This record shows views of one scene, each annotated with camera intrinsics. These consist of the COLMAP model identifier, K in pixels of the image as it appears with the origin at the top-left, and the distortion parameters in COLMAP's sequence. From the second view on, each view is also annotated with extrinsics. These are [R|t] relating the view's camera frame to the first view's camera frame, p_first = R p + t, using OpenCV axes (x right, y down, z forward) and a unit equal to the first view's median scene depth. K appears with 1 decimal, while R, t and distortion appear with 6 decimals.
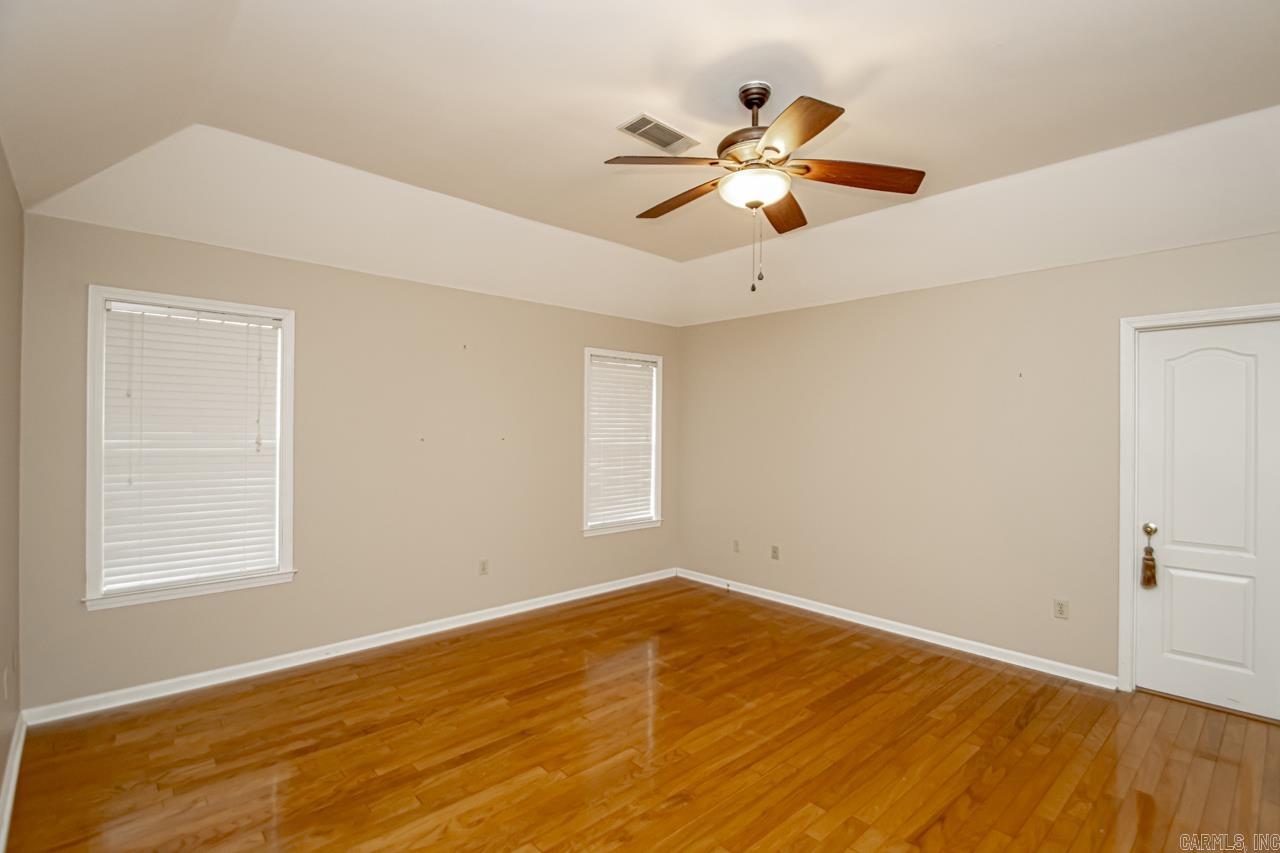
lens RADIAL K [[587.9, 0, 650.5], [0, 587.9, 428.8], [0, 0, 1]] dist [0.014682, -0.017556]
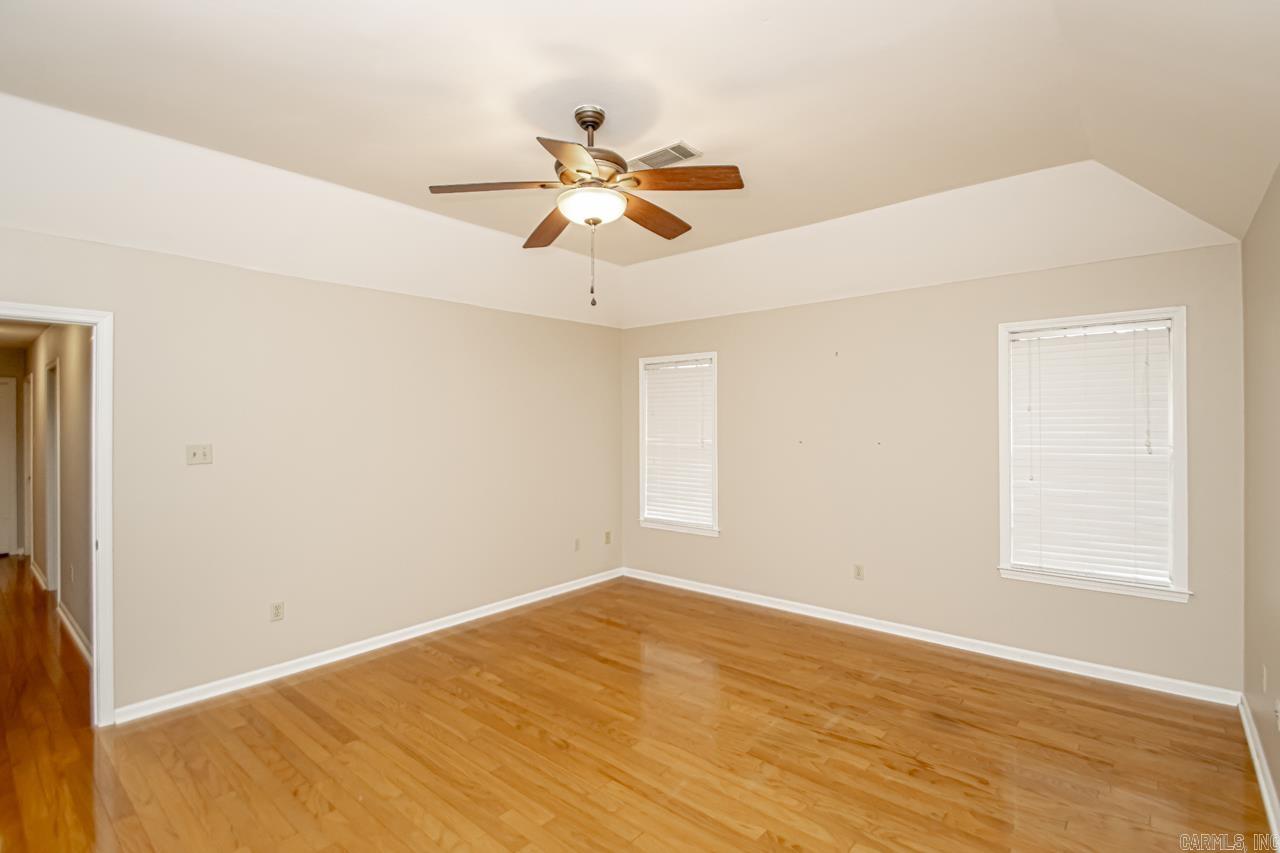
lens RADIAL K [[598.7, 0, 665.5], [0, 598.7, 416.4], [0, 0, 1]] dist [0.016029, -0.025384]
pose [[0.125482, -0.018446, -0.991924, 0.872283], [0.005936, 0.999823, -0.017842, -0.014090], [0.992078, -0.003650, 0.125570, 0.705737]]
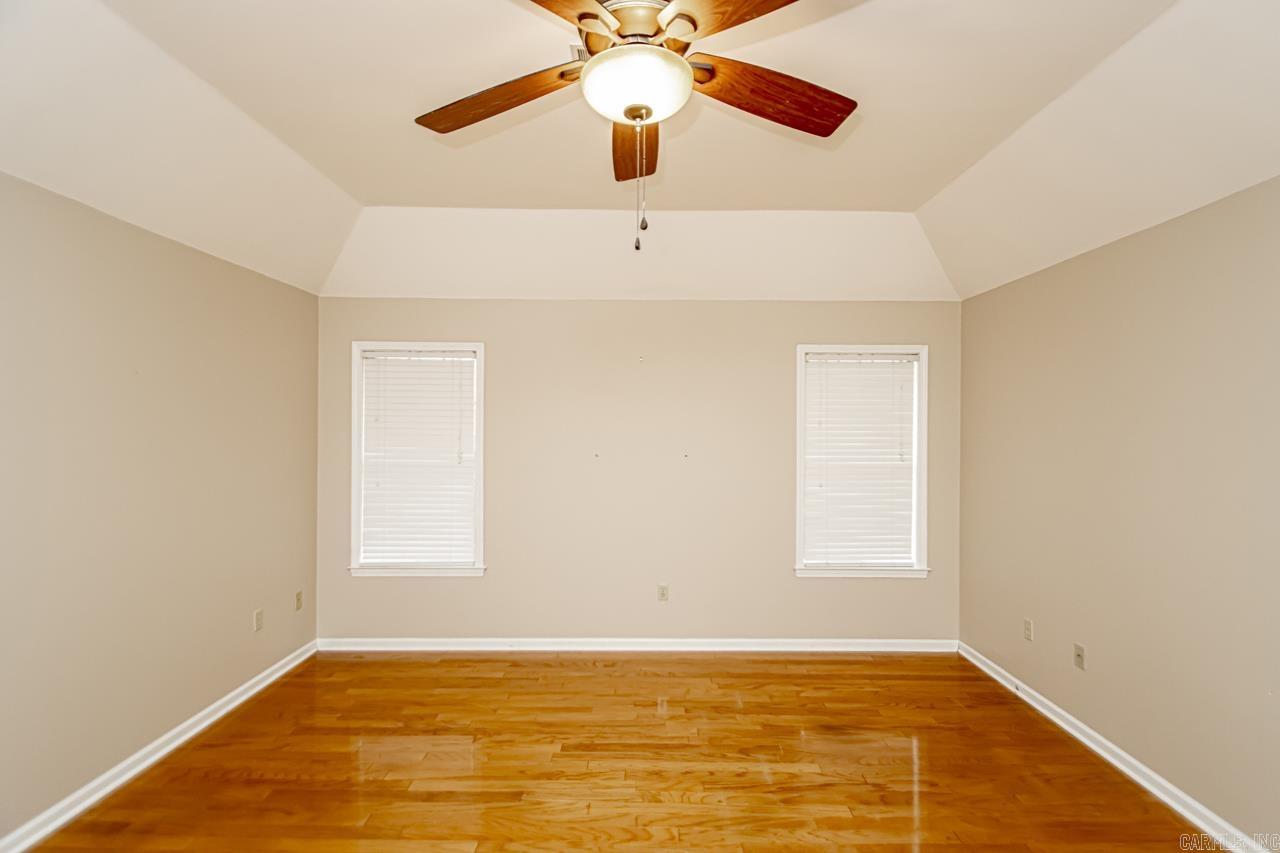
lens RADIAL K [[587.9, 0, 650.5], [0, 587.9, 428.8], [0, 0, 1]] dist [0.014682, -0.017556]
pose [[0.734277, -0.002351, -0.678846, 0.432126], [0.000022, 0.999994, -0.003439, -0.028101], [0.678850, 0.002510, 0.734272, 0.383429]]
